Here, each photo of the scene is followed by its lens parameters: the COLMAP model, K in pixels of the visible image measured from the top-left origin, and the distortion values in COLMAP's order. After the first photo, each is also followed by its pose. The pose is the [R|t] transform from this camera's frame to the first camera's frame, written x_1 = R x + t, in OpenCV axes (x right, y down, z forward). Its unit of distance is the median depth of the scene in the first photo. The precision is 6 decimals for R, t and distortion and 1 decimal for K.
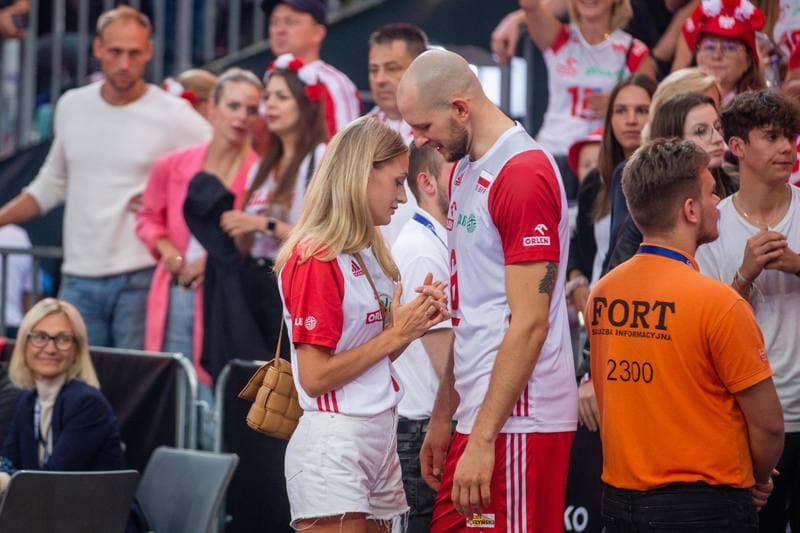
lens RADIAL K [[1294.7, 0, 400.0], [0, 1294.7, 266.5], [0, 0, 1]] dist [-0.019740, -0.051811]
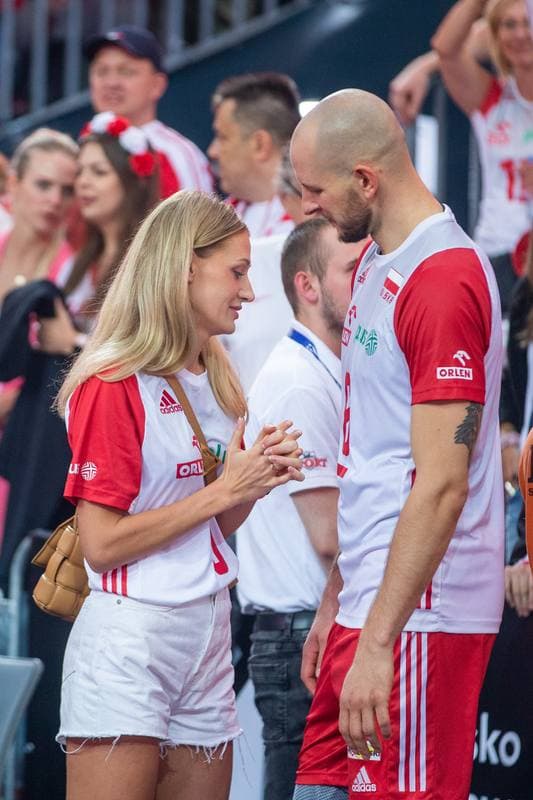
lens RADIAL K [[1294.7, 0, 266.5], [0, 1294.7, 400.0], [0, 0, 1]] dist [-0.019740, -0.051811]
pose [[0.976149, 0.048126, -0.211700, 0.166429], [-0.043442, 0.998699, 0.026722, -0.020555], [0.212710, -0.016887, 0.976969, 0.275823]]
